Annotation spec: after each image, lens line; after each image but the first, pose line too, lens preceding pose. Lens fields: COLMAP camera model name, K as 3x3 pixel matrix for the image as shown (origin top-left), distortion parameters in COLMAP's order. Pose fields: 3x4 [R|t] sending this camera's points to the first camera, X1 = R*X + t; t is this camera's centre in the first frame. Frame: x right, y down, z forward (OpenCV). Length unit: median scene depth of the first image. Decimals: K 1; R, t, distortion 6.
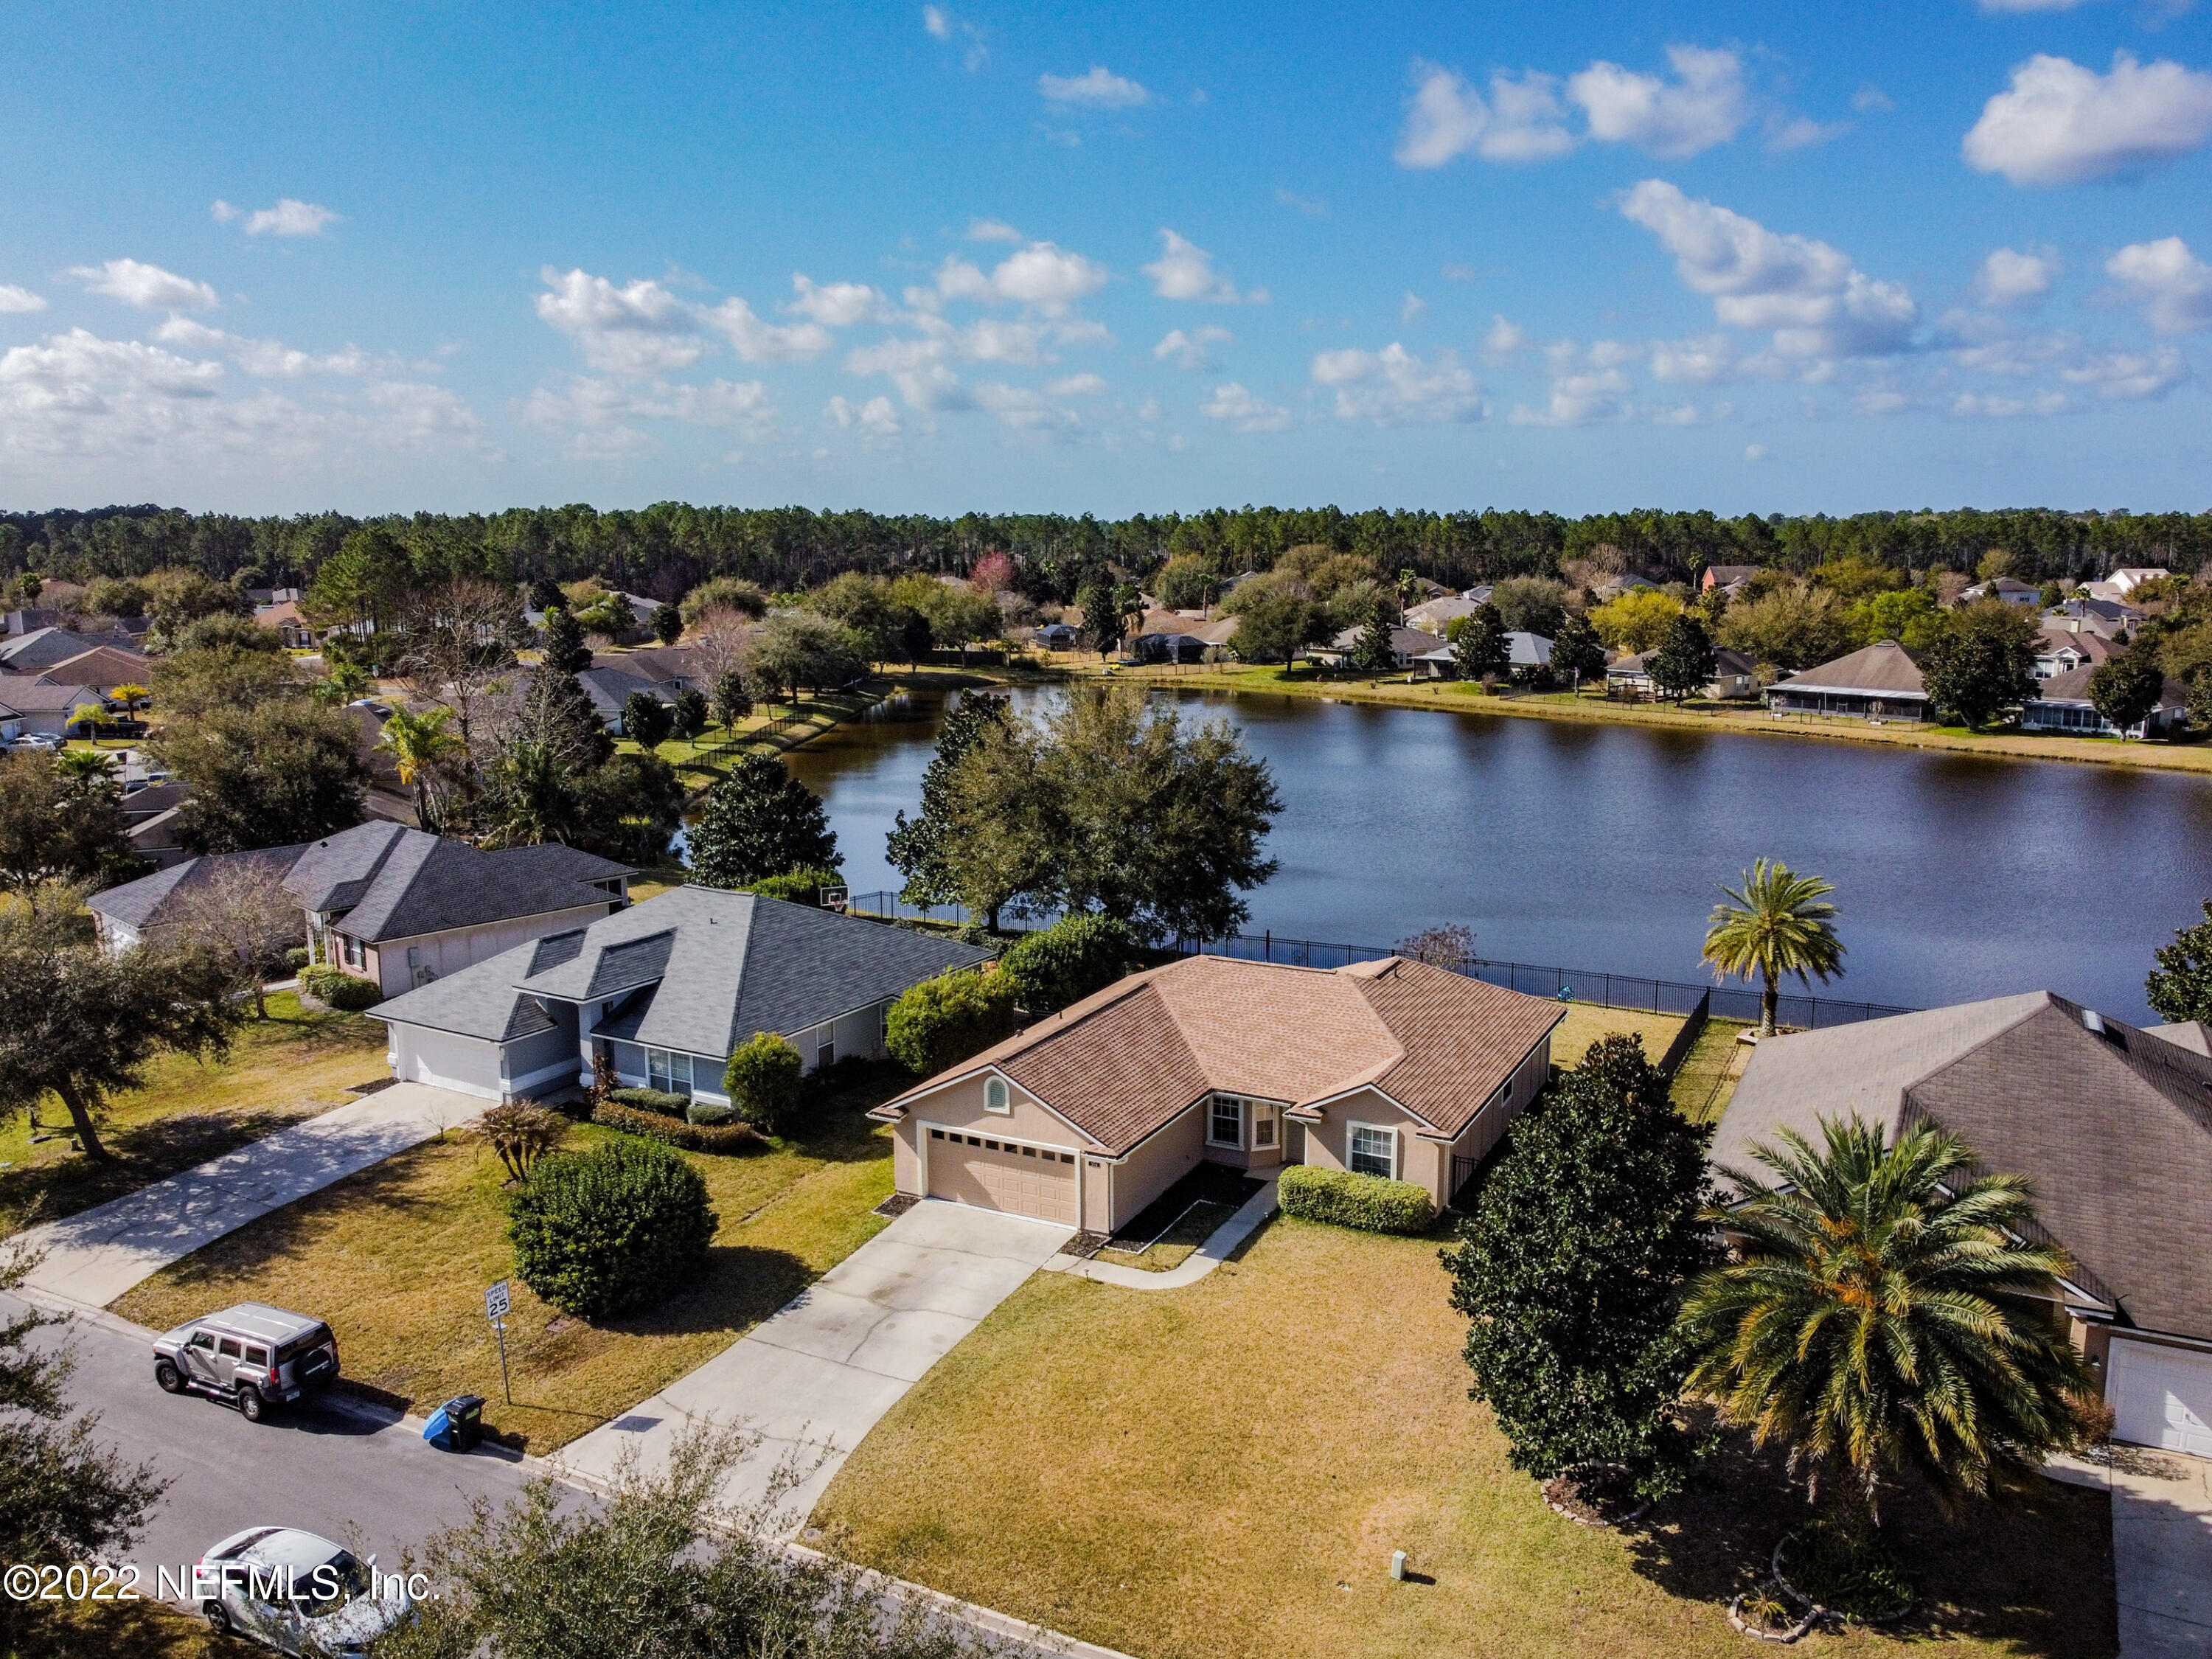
lens RADIAL K [[1720.3, 0, 1093.8], [0, 1720.3, 828.9], [0, 0, 1]] dist [0.005619, -0.008923]
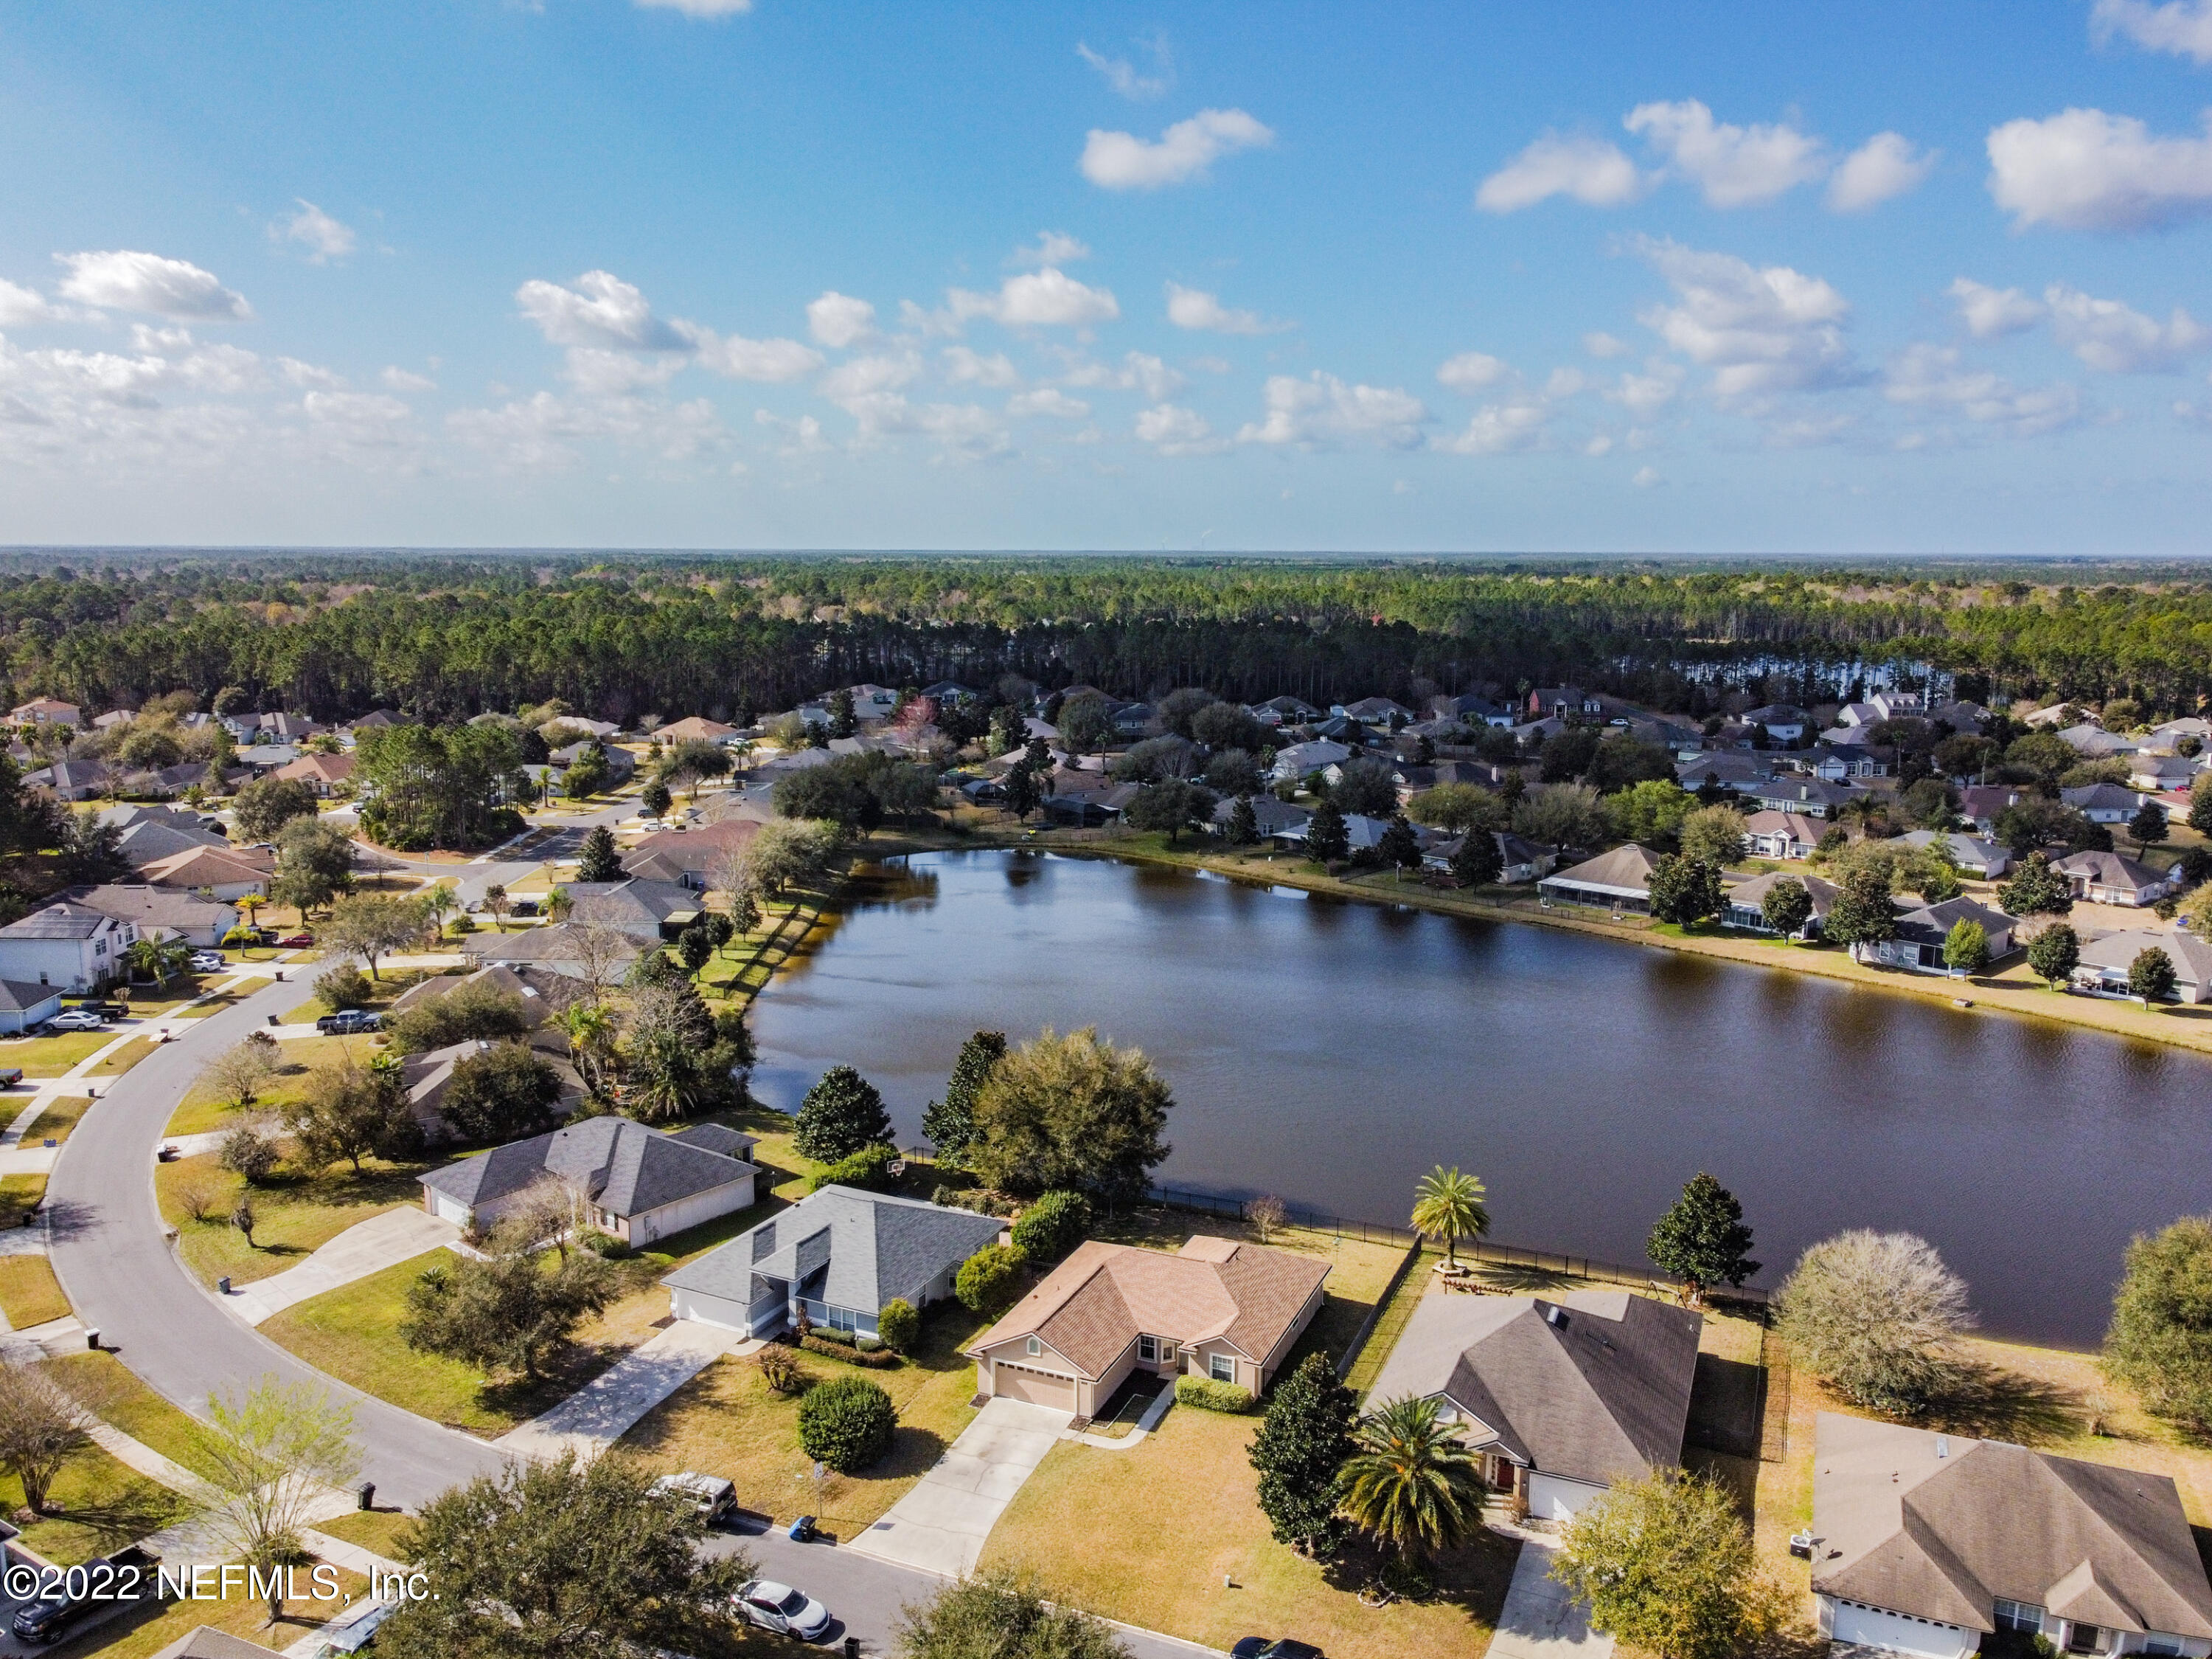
lens RADIAL K [[1720.3, 0, 1087.7], [0, 1720.3, 819.9], [0, 0, 1]] dist [0.005619, -0.008923]
pose [[0.998003, -0.005375, 0.062938, -0.100509], [0.005753, 0.999967, -0.005818, -0.382826], [-0.062904, 0.006168, 0.998001, -0.857449]]
